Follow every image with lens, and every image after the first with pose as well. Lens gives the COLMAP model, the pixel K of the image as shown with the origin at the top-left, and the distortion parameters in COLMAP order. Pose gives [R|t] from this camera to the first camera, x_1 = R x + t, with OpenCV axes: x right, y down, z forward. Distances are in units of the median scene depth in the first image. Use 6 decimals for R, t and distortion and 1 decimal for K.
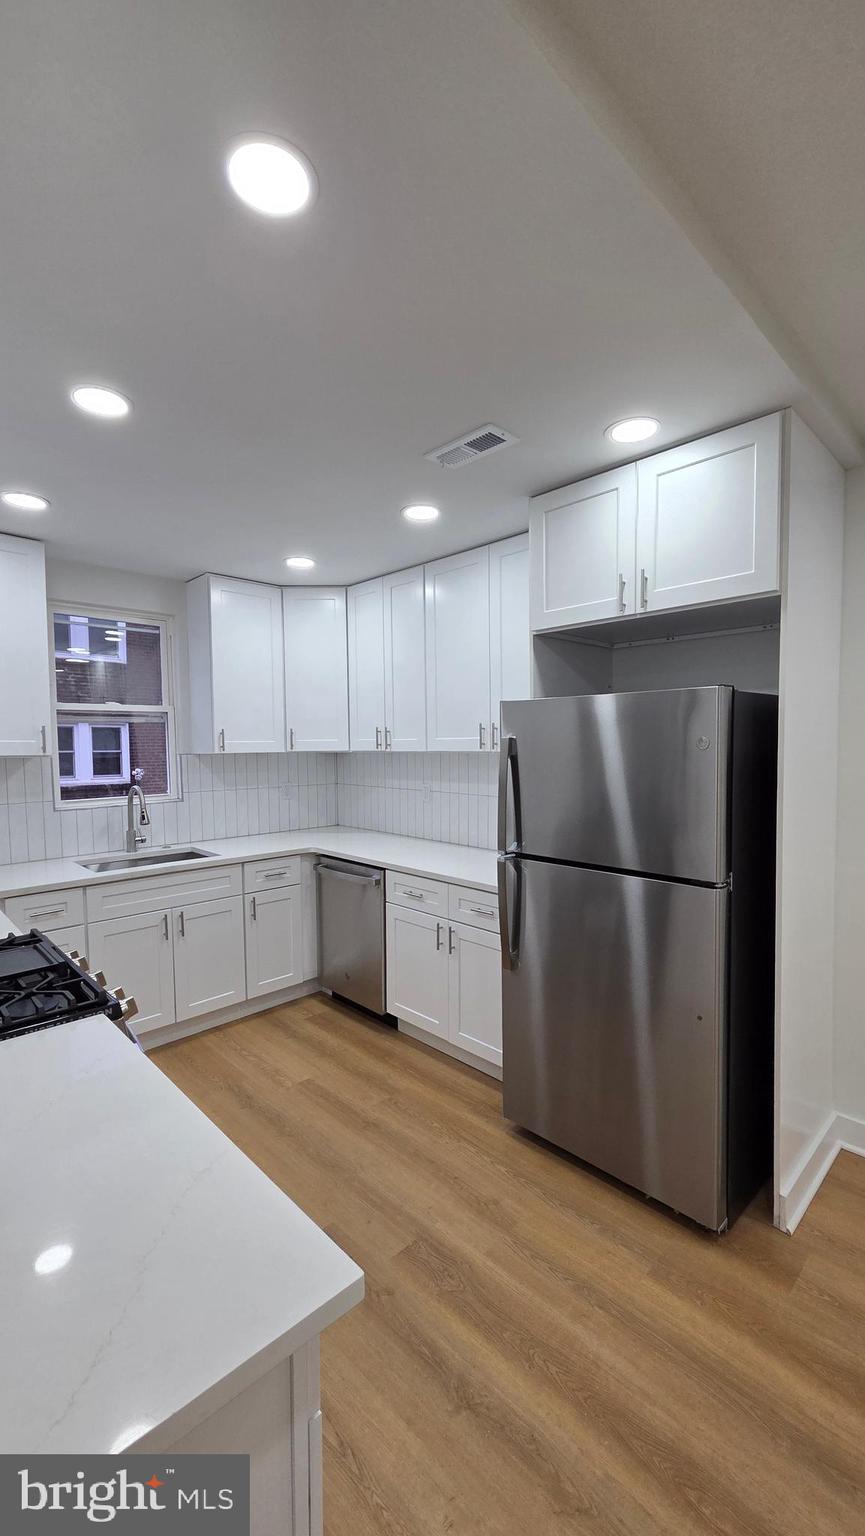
lens RADIAL K [[627.8, 0, 445.5], [0, 627.8, 777.5], [0, 0, 1]] dist [0.003132, 0.000812]
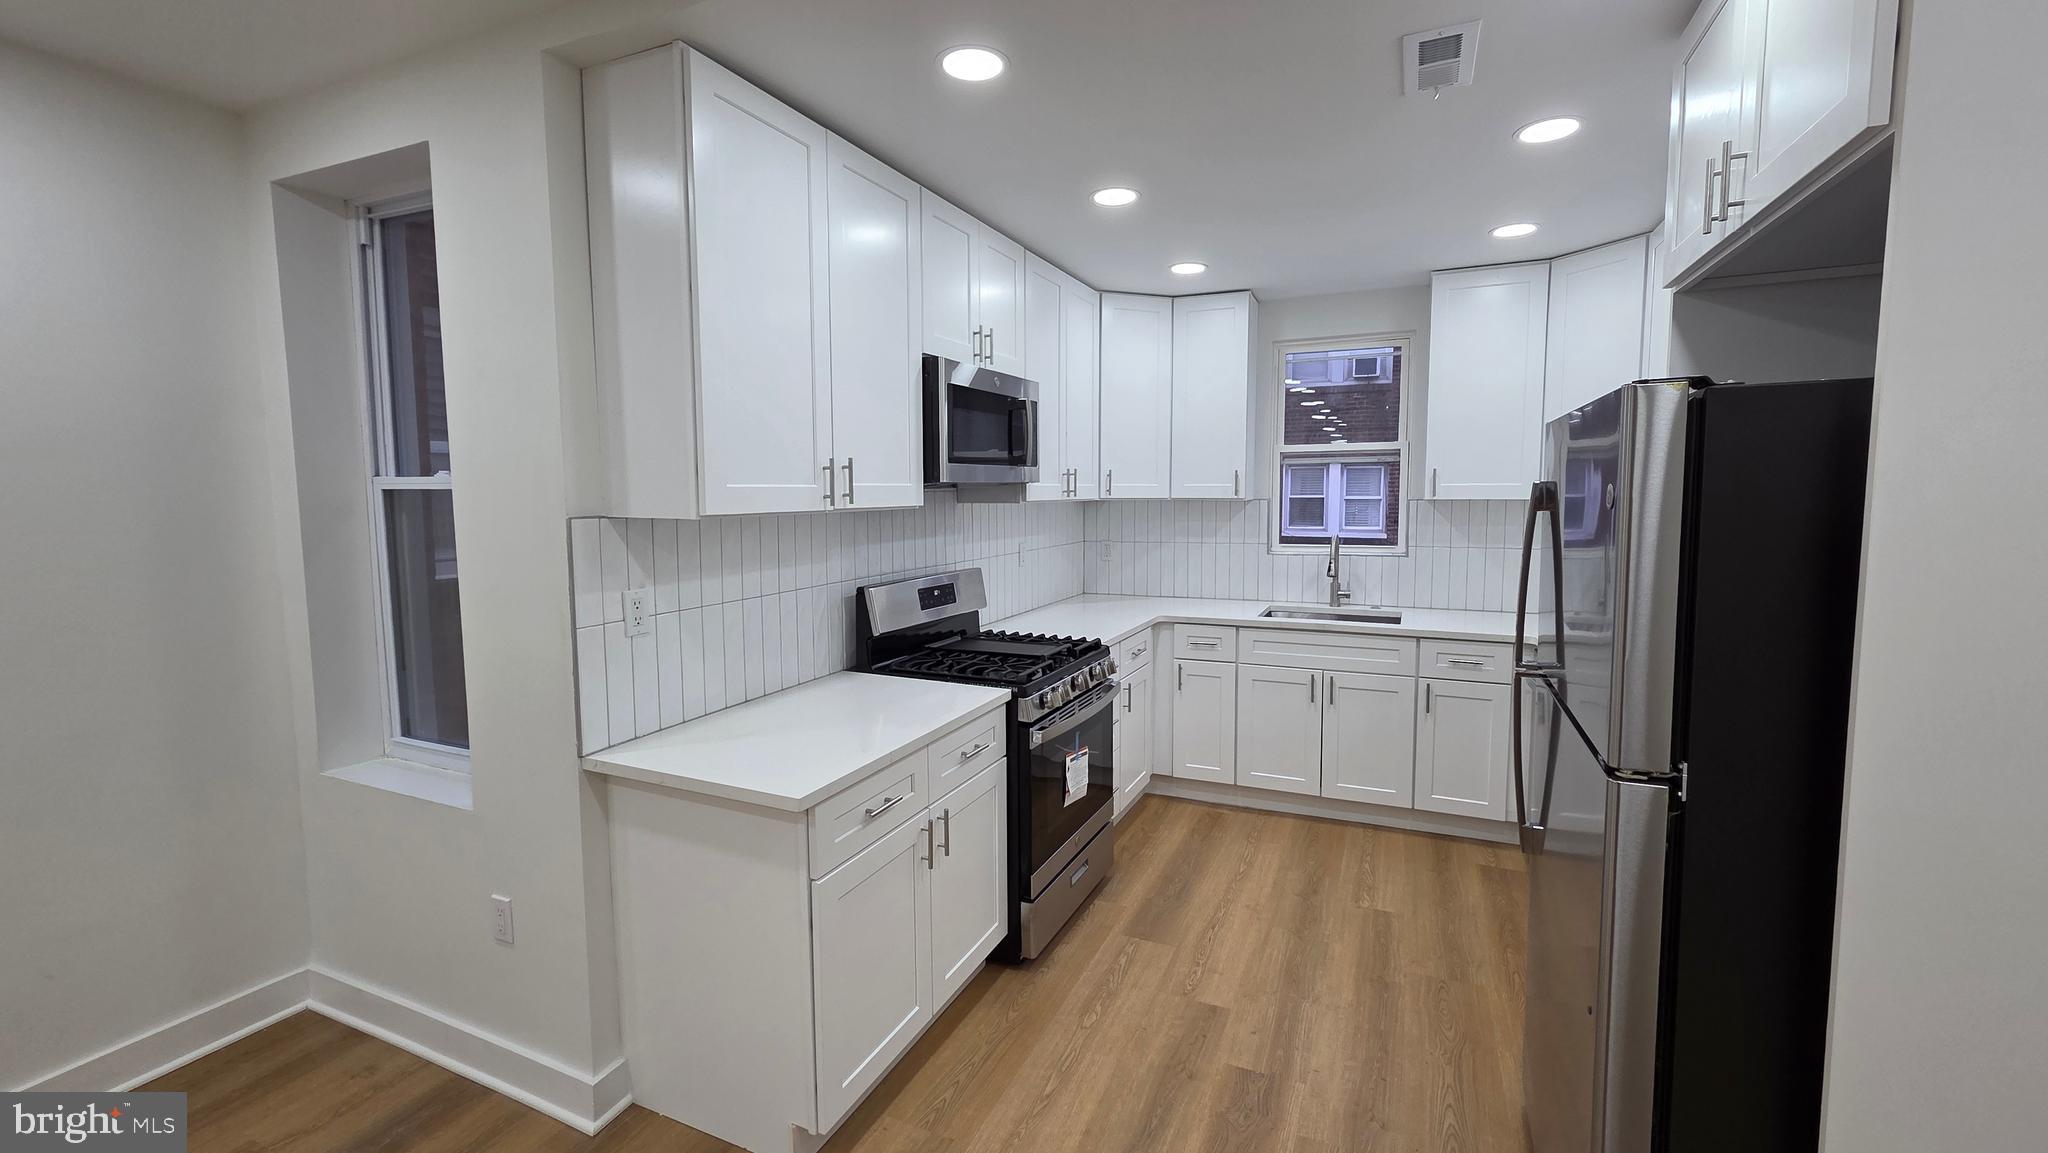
lens RADIAL K [[837.0, 0, 1039.7], [0, 837.0, 563.1], [0, 0, 1]] dist [0.003132, 0.000812]
pose [[0.363250, 0.087516, -0.927572, 0.506073], [-0.049684, 0.995982, 0.074513, -0.013655], [0.930366, 0.019019, 0.366138, 0.174678]]
